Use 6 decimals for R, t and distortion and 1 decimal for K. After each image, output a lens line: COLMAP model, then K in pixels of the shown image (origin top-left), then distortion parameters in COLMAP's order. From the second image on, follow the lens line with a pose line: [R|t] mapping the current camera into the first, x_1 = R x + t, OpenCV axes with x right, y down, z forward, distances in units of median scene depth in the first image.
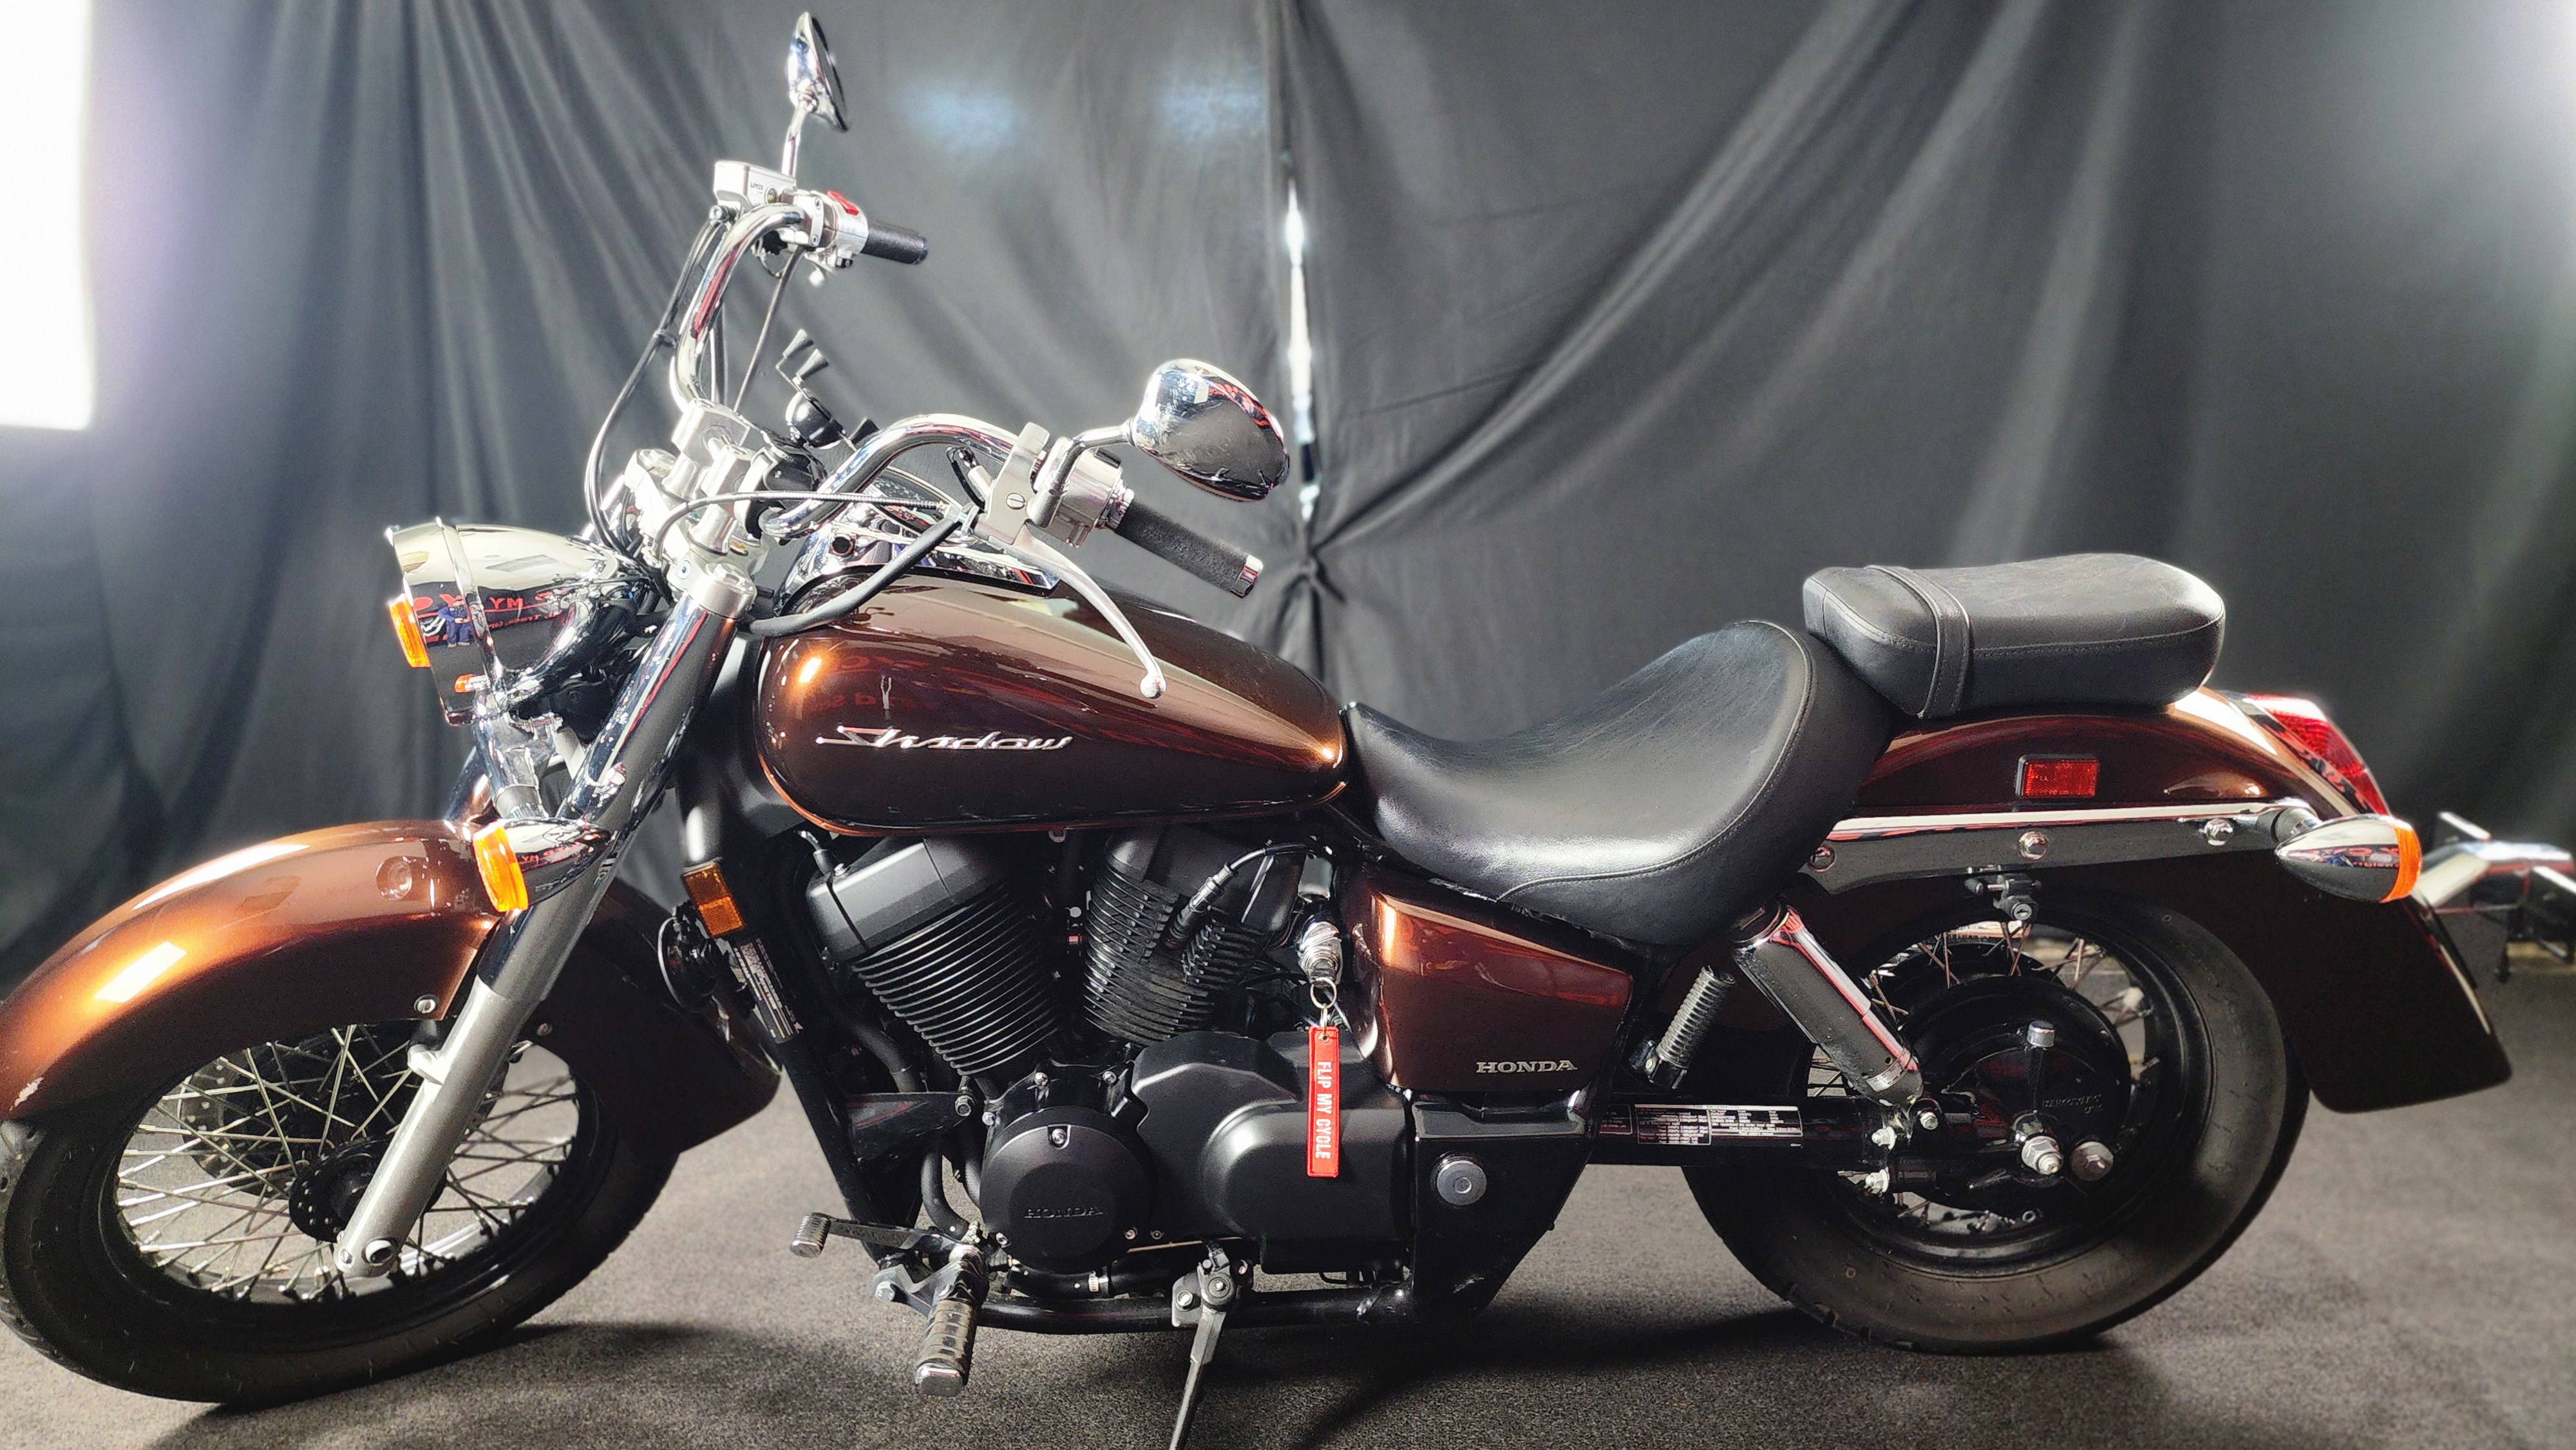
lens RADIAL K [[1718.2, 0, 1278.0], [0, 1718.2, 716.0], [0, 0, 1]] dist [0.036699, -0.000822]
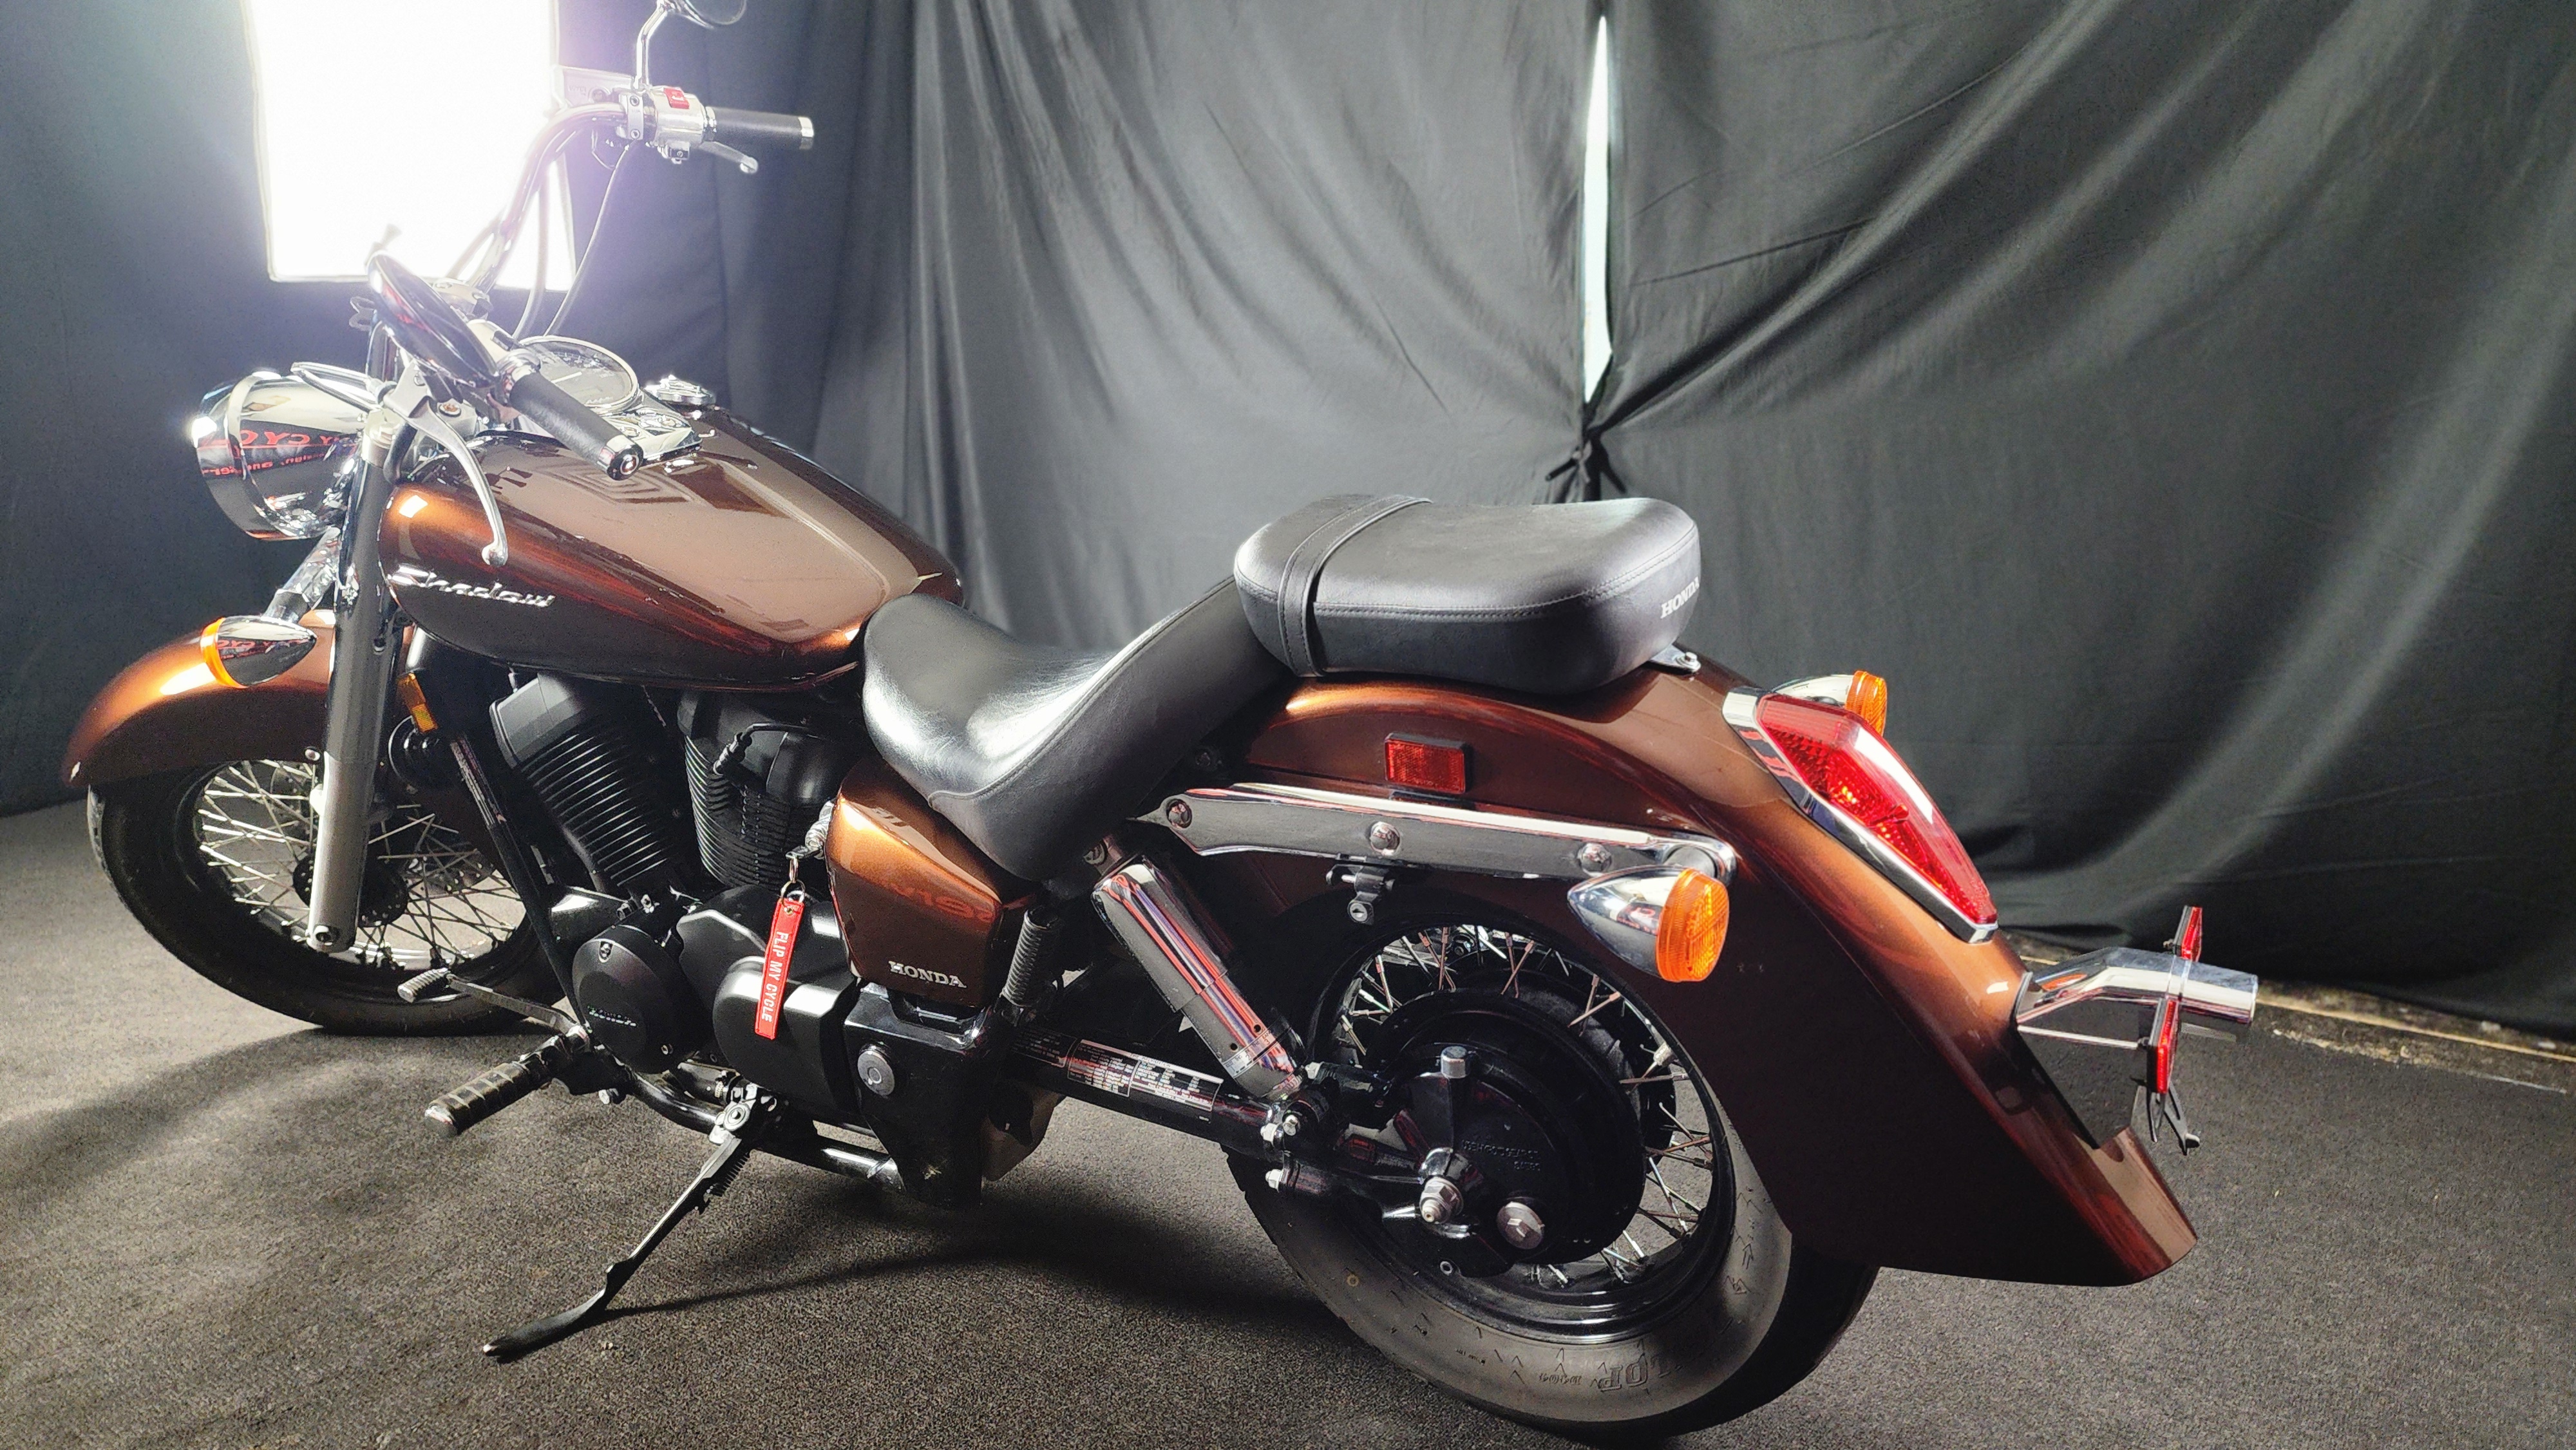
lens RADIAL K [[1718.2, 0, 1278.0], [0, 1718.2, 716.0], [0, 0, 1]] dist [0.036699, -0.000822]
pose [[0.858346, 0.129263, -0.496520, 0.698645], [-0.088289, 0.990520, 0.105241, -0.056800], [0.505417, -0.046496, 0.861622, 0.226871]]
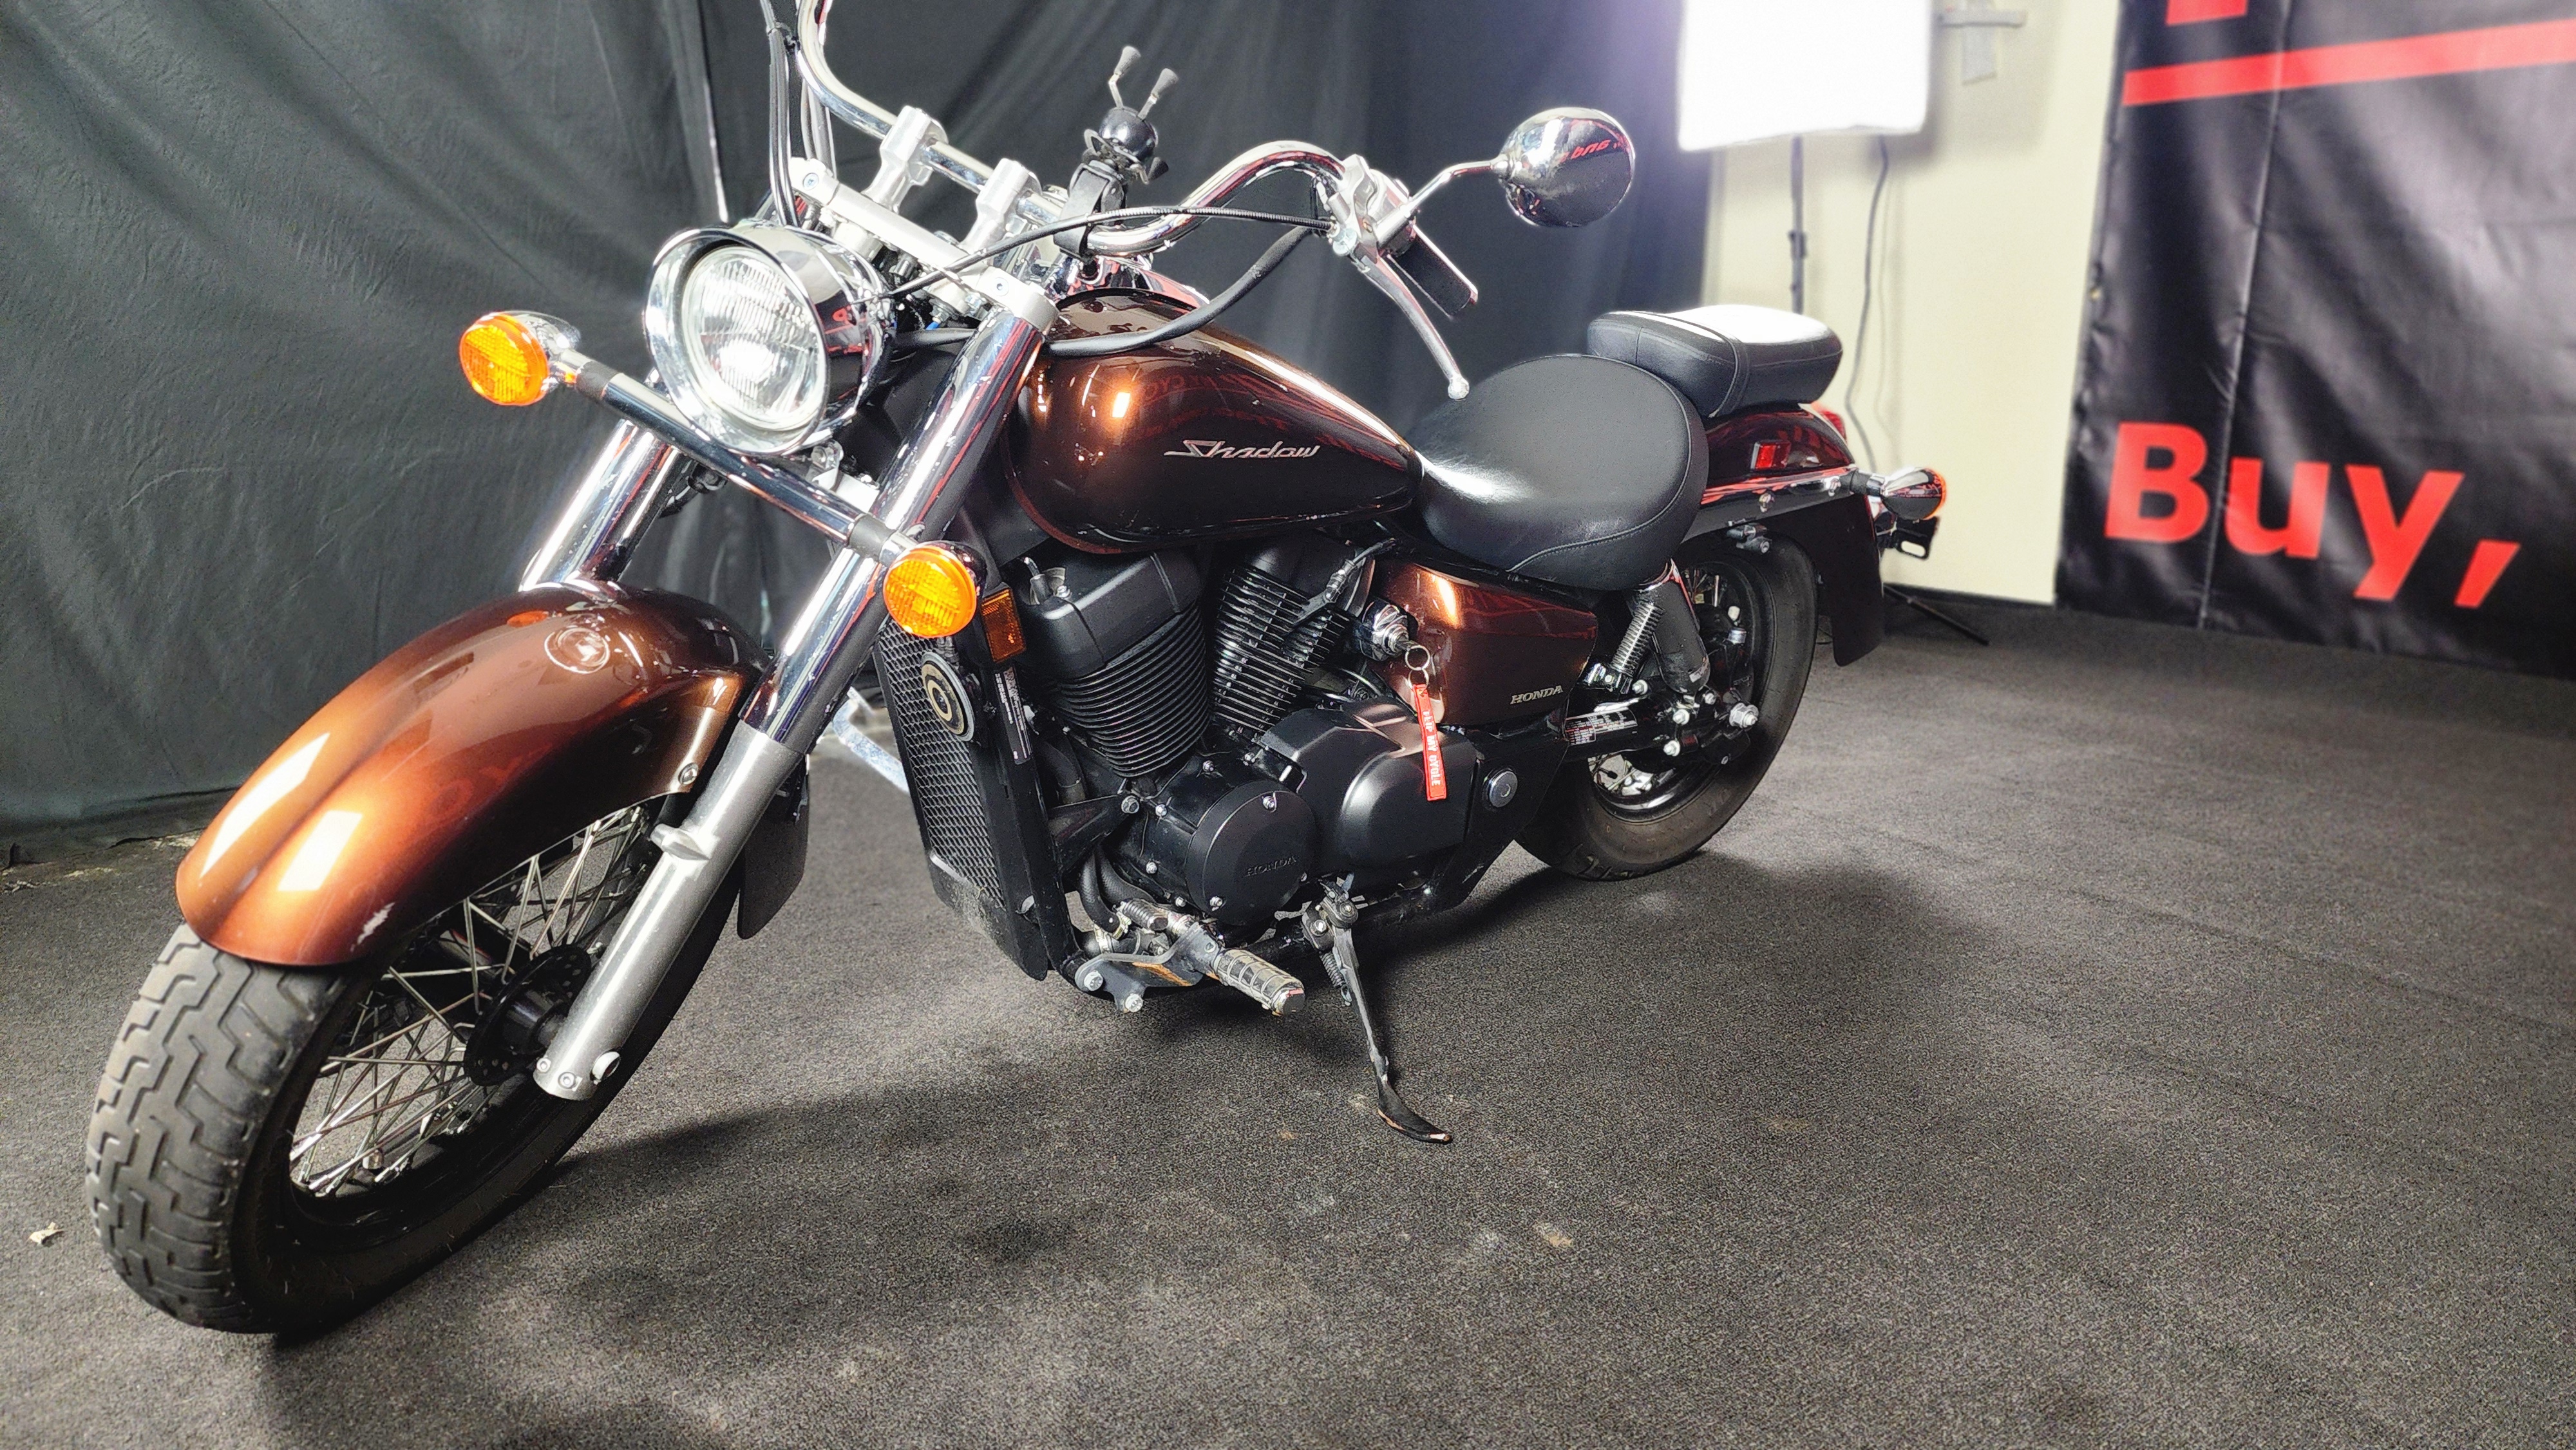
lens RADIAL K [[1718.2, 0, 1278.0], [0, 1718.2, 716.0], [0, 0, 1]] dist [0.036699, -0.000822]
pose [[0.774004, -0.130660, 0.619553, -0.720084], [0.061095, 0.989323, 0.132318, 0.030706], [-0.630226, -0.064563, 0.773722, 0.098037]]
